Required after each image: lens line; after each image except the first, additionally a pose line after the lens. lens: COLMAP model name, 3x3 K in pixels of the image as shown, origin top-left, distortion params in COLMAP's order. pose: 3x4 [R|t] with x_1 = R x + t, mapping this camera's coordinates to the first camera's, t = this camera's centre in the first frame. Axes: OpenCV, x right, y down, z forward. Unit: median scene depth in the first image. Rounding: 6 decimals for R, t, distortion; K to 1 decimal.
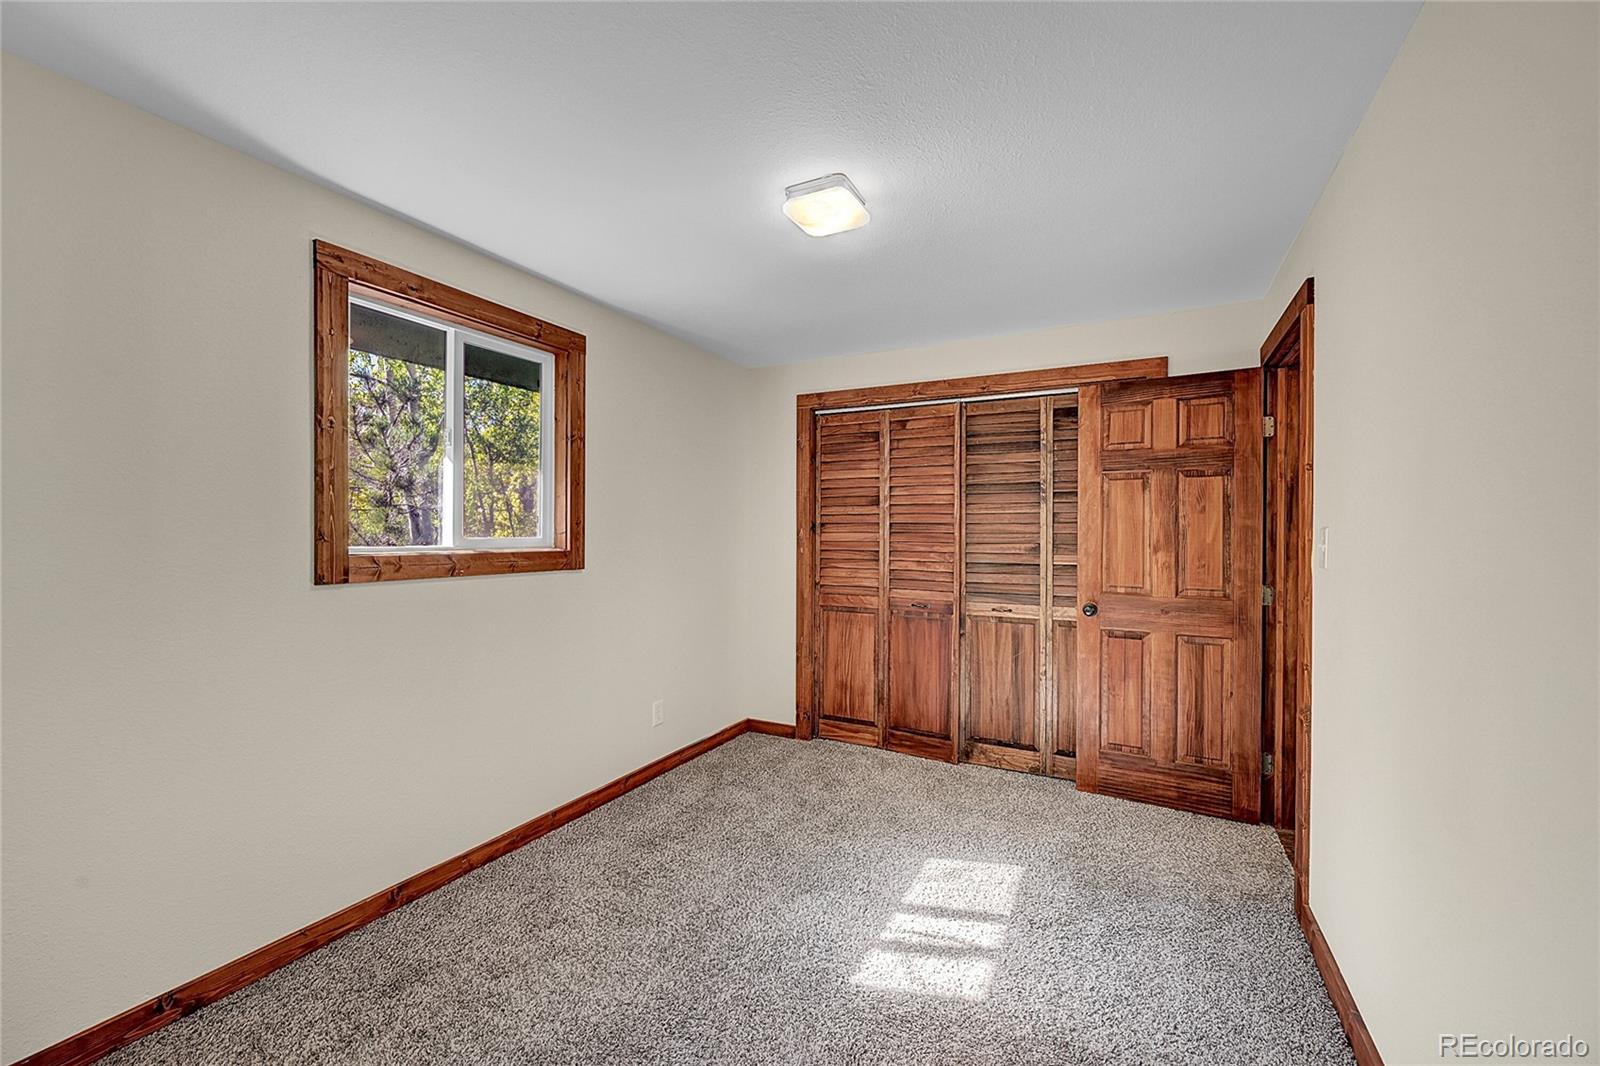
lens RADIAL K [[634.3, 0, 812.6], [0, 634.3, 529.0], [0, 0, 1]] dist [-0.001870, -0.000502]
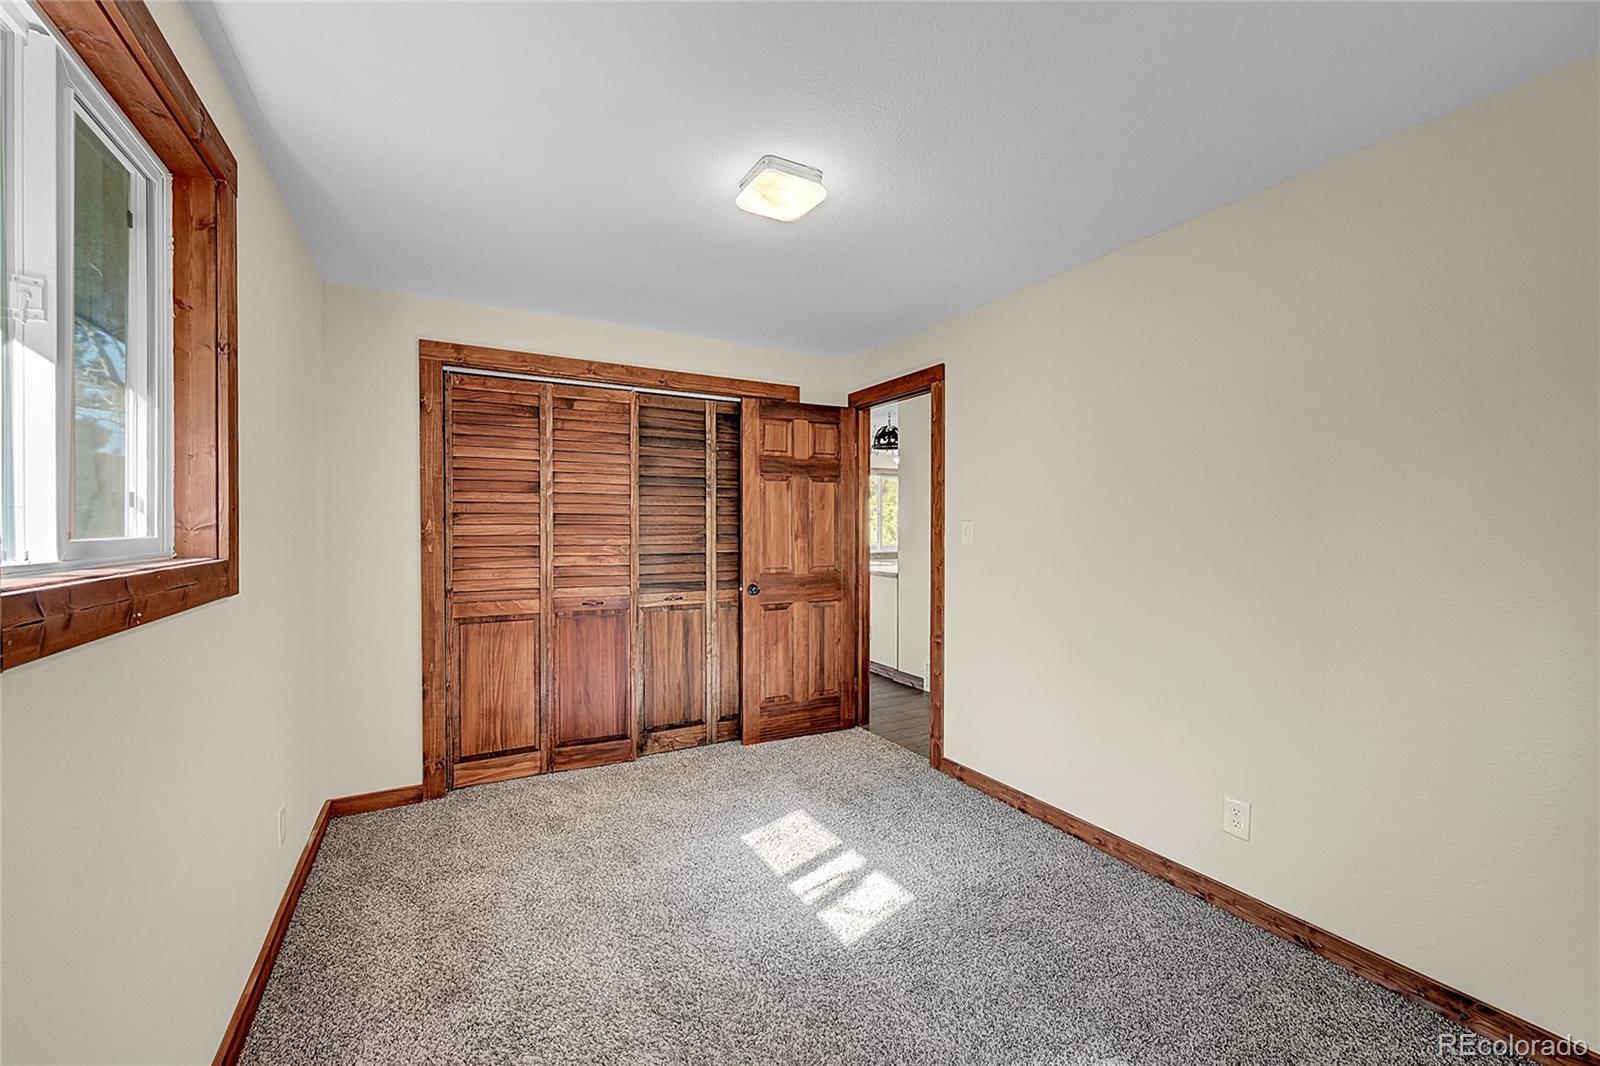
lens RADIAL K [[634.3, 0, 802.8], [0, 634.3, 526.0], [0, 0, 1]] dist [-0.001870, -0.000502]
pose [[0.556377, -0.005149, 0.830914, -0.423869], [-0.002895, 0.999963, 0.008135, -0.000321], [-0.830925, -0.006932, 0.556342, 0.232128]]
